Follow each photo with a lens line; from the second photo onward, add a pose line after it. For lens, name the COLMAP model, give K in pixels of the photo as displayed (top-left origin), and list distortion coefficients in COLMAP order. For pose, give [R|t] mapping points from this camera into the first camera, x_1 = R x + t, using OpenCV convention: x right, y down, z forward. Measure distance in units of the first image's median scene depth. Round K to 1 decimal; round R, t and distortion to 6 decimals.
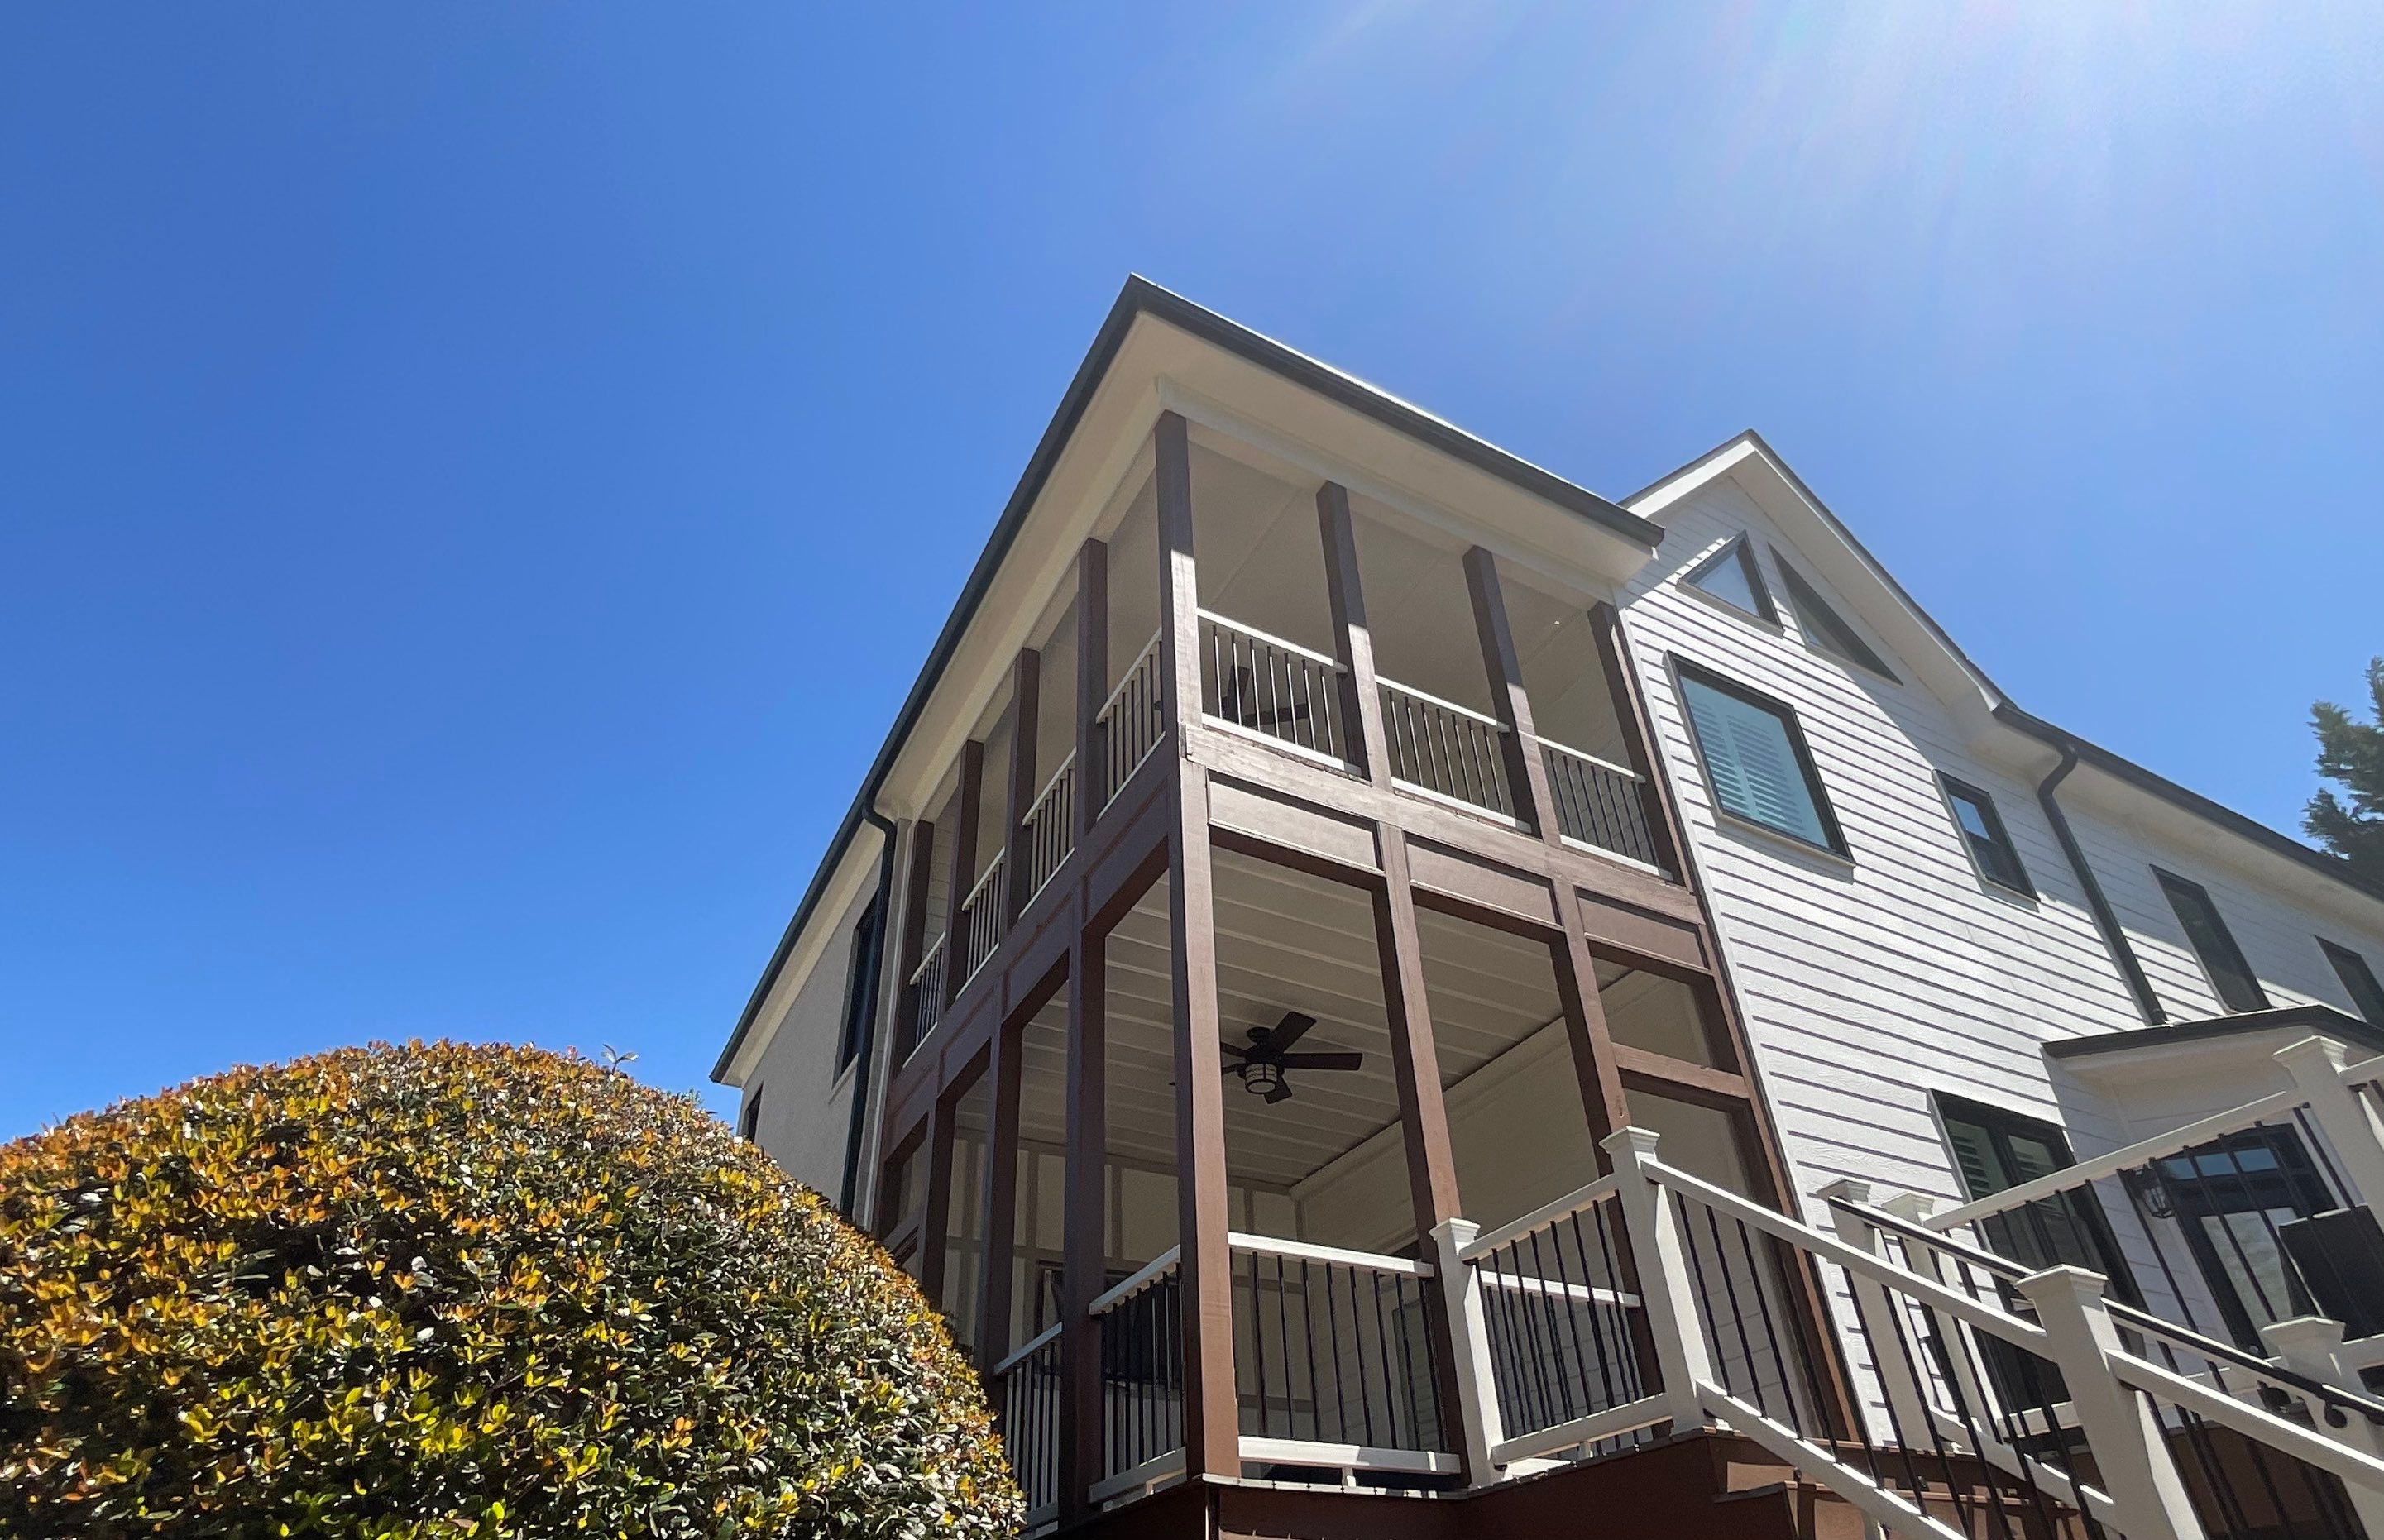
lens RADIAL K [[1285.3, 0, 1218.8], [0, 1285.3, 890.6], [0, 0, 1]] dist [-0.020566, 0.020102]
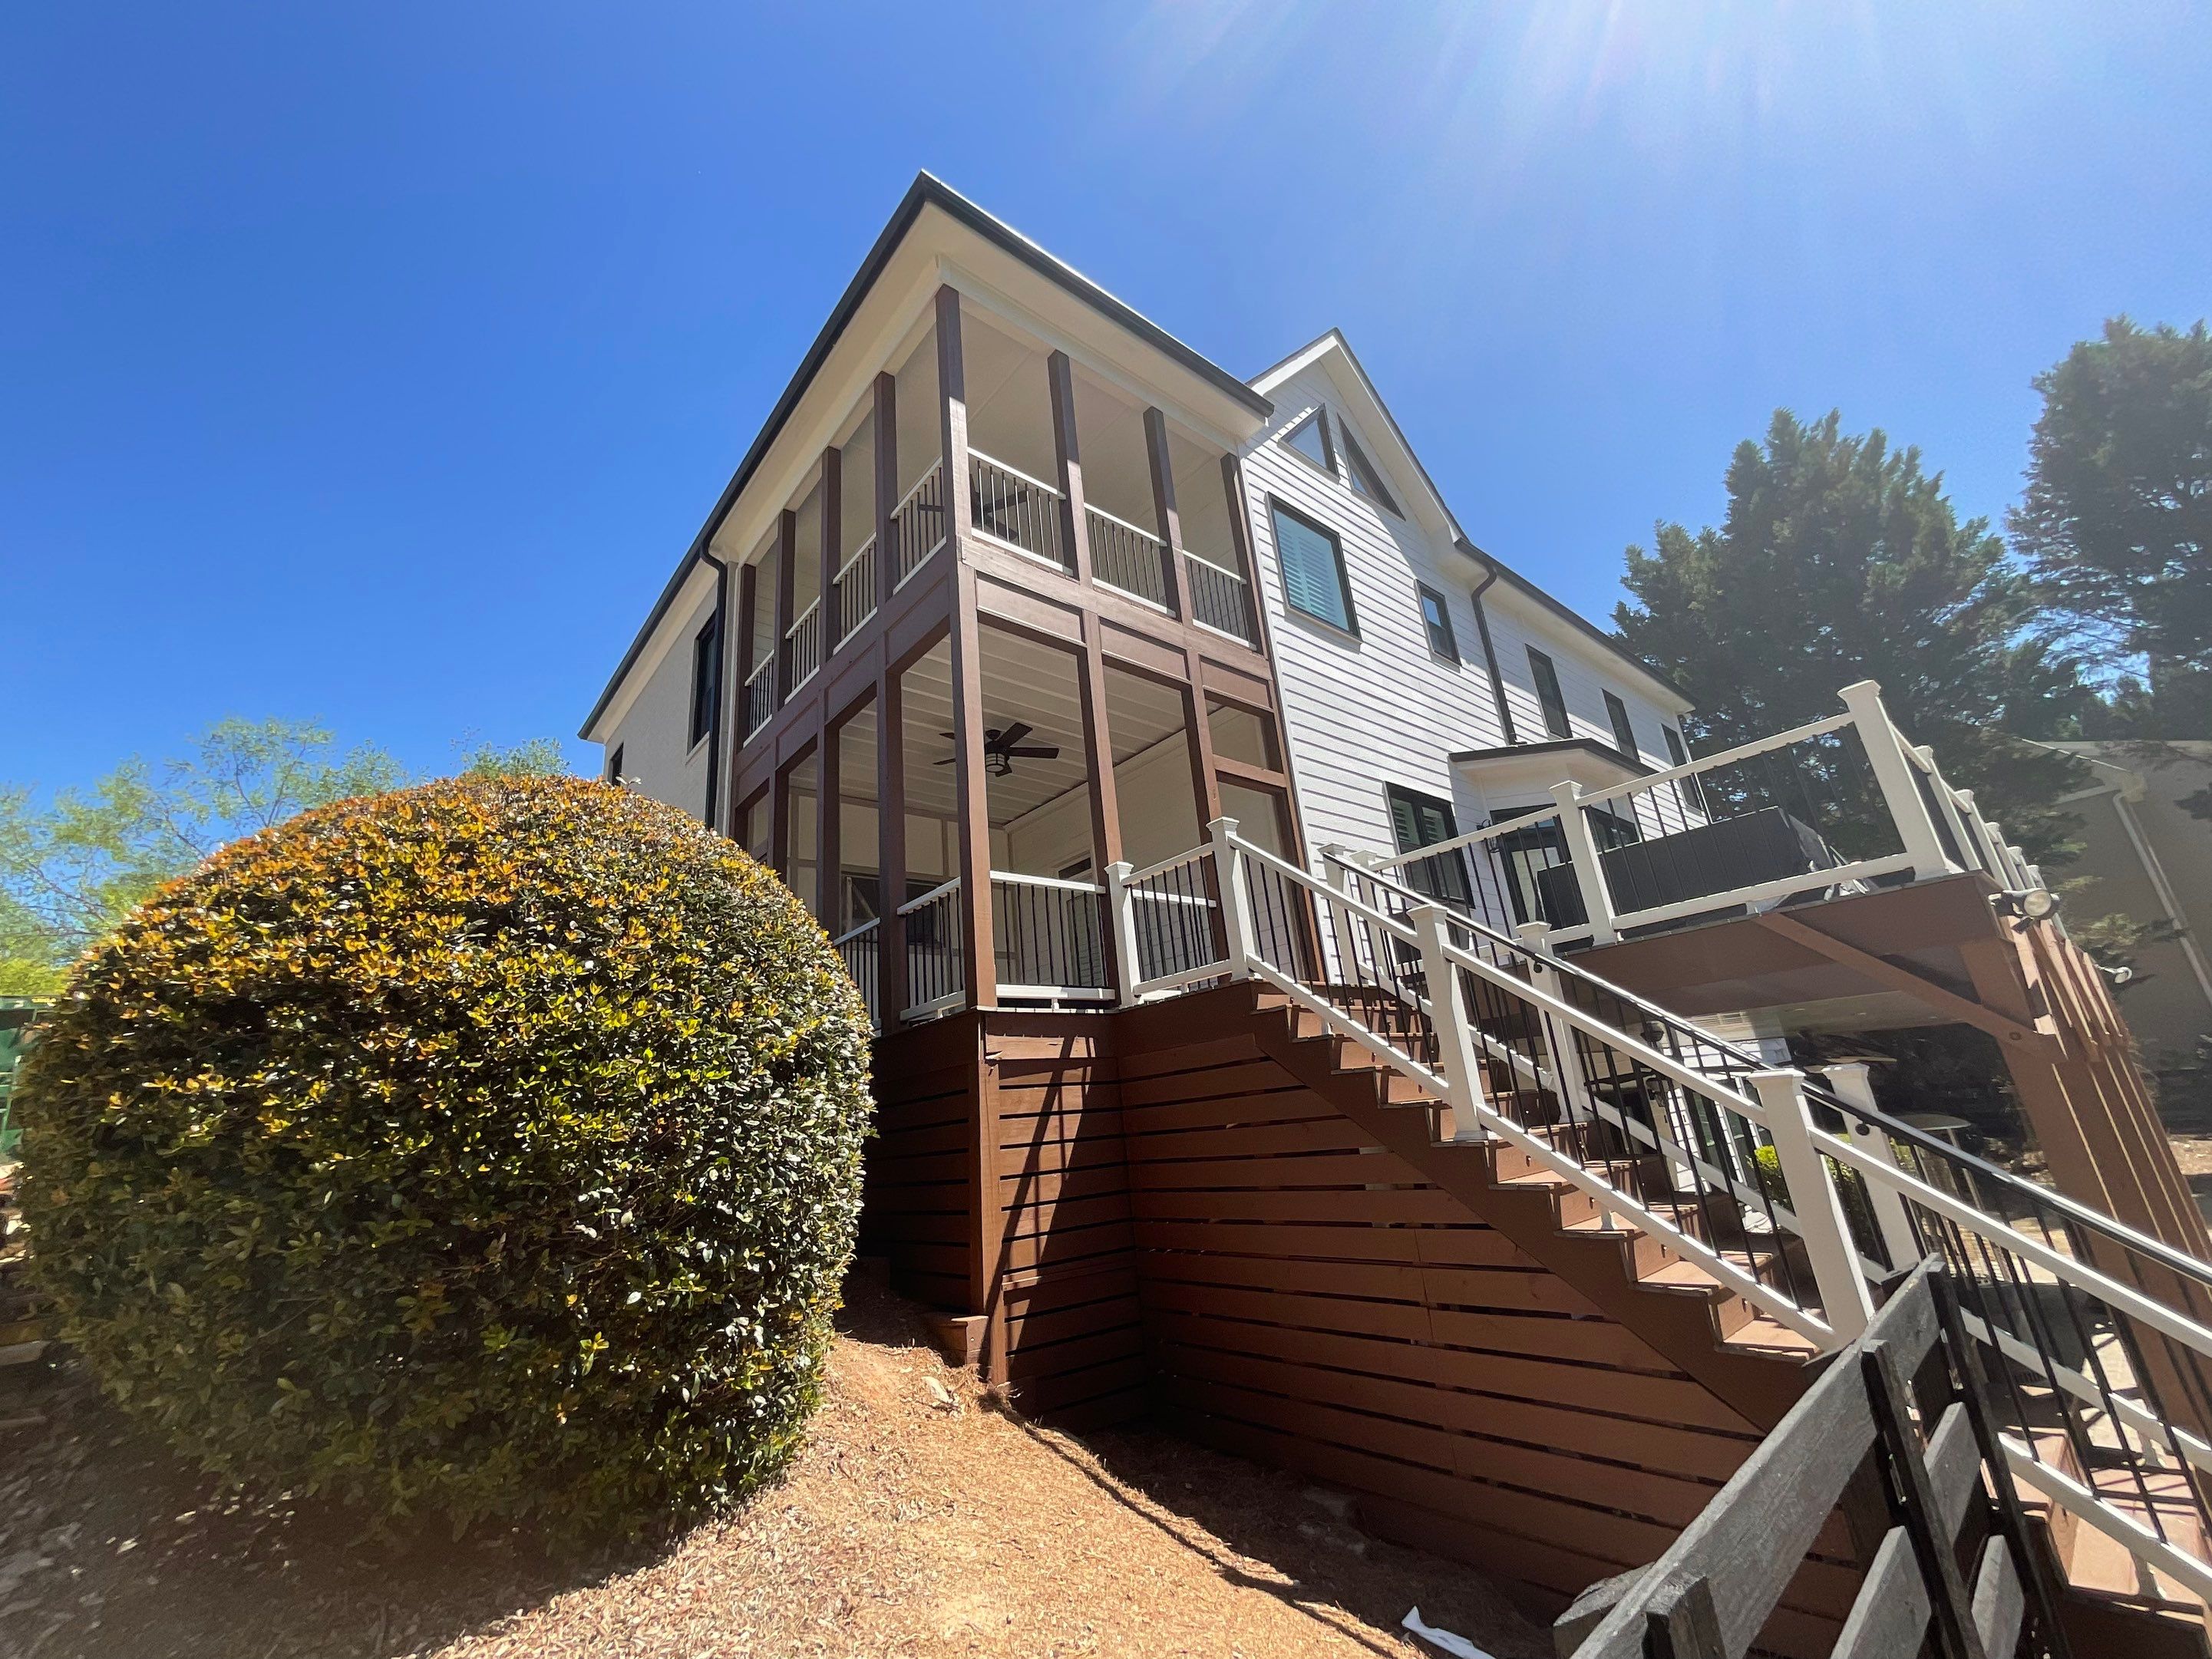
lens RADIAL K [[866.3, 0, 1132.6], [0, 866.3, 832.4], [0, 0, 1]] dist [-0.001581, -0.000113]
pose [[0.975506, 0.017322, 0.219292, -0.053995], [-0.071518, 0.967711, 0.241705, -0.063559], [-0.208024, -0.251468, 0.945246, -0.090417]]
